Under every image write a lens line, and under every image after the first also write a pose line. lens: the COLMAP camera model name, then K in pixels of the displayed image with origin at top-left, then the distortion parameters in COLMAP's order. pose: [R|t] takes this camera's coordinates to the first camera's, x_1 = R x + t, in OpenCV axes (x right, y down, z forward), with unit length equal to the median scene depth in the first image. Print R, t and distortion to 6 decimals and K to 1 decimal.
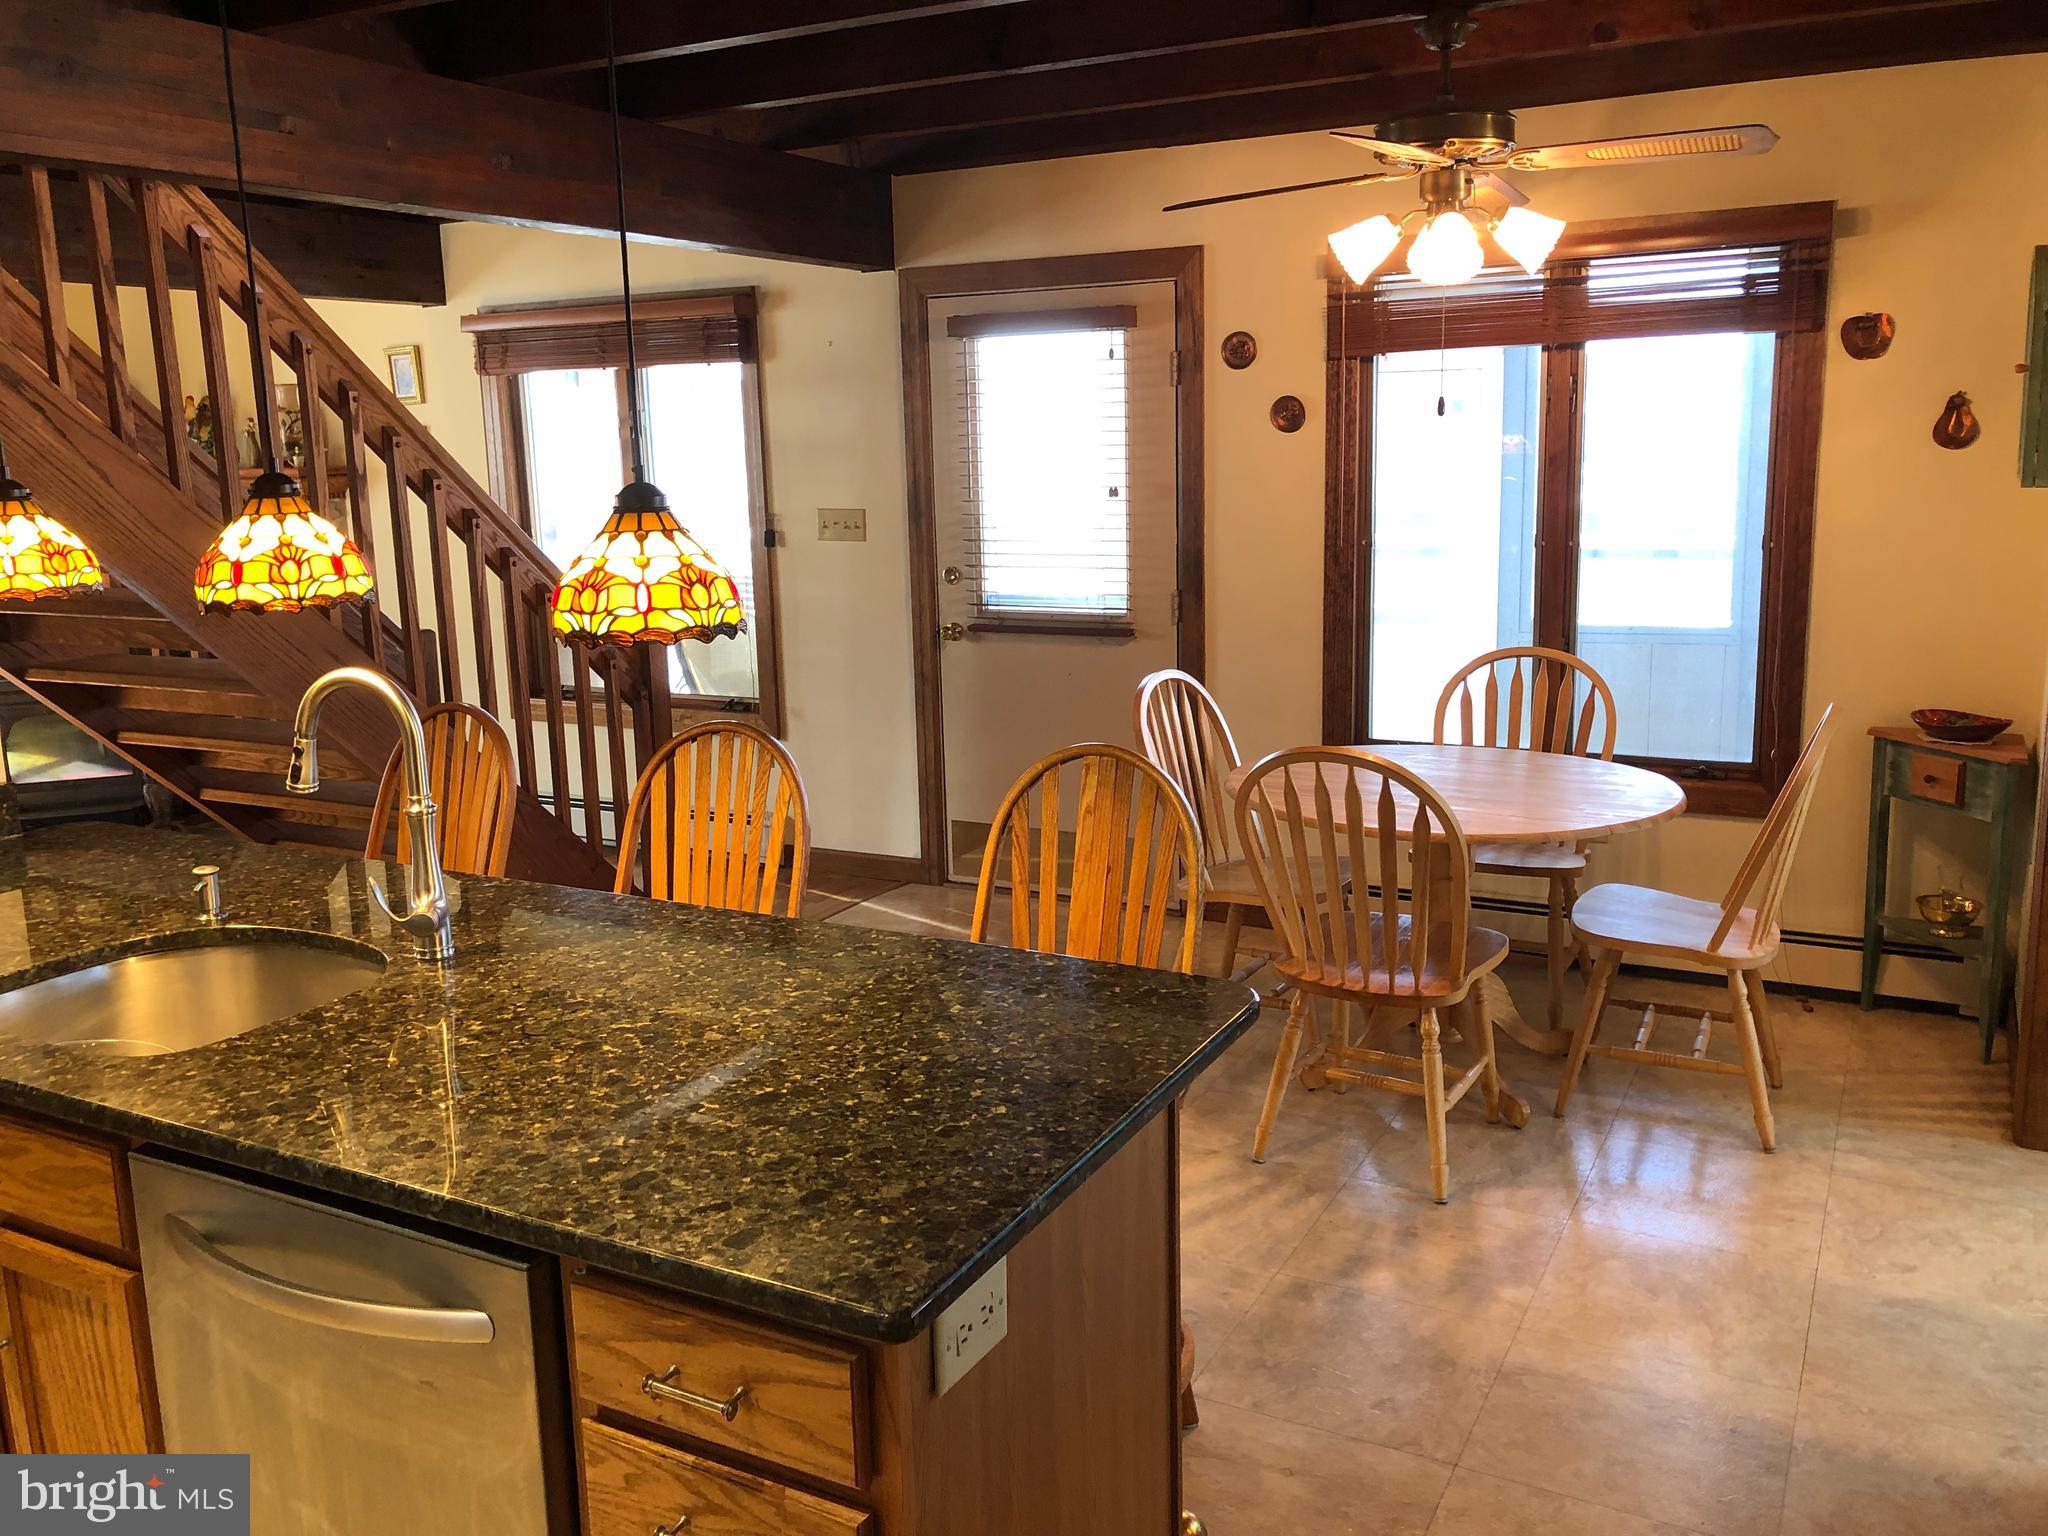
lens RADIAL K [[1672.2, 0, 1020.7], [0, 1672.2, 769.4], [0, 0, 1]] dist [0.026857, -0.048686]
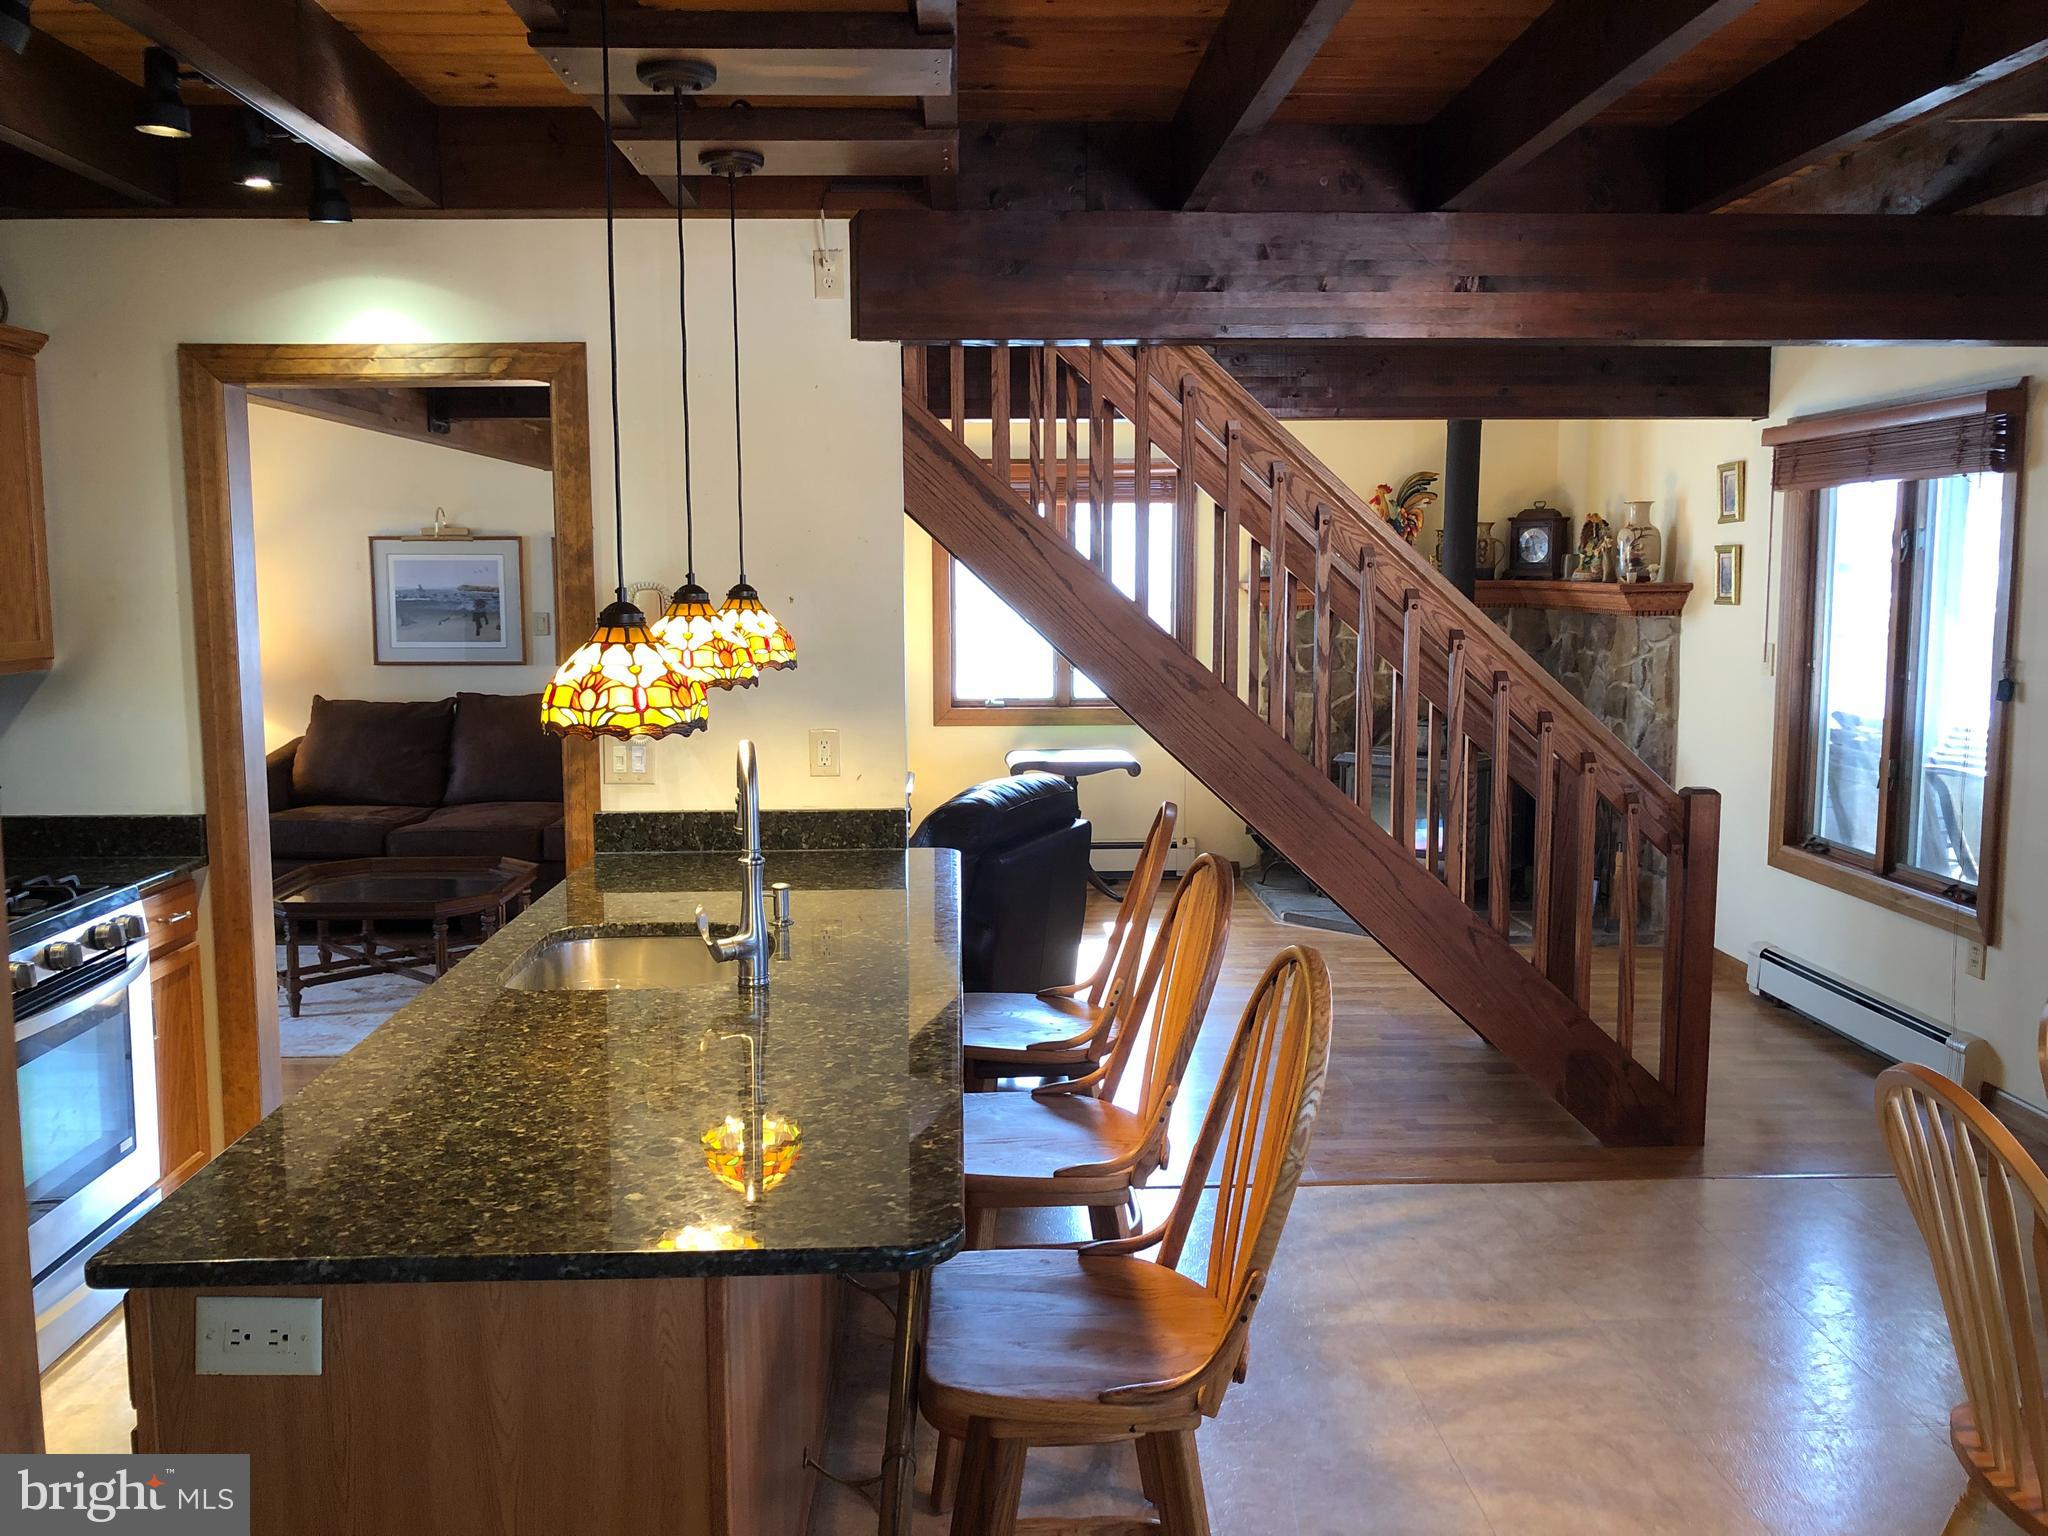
lens RADIAL K [[1672.2, 0, 1016.6], [0, 1672.2, 758.6], [0, 0, 1]] dist [0.026857, -0.048686]
pose [[0.495597, 0.121409, -0.860025, 0.852025], [-0.180993, 0.982881, 0.034453, -0.139497], [0.849485, 0.138584, 0.509087, 0.586570]]
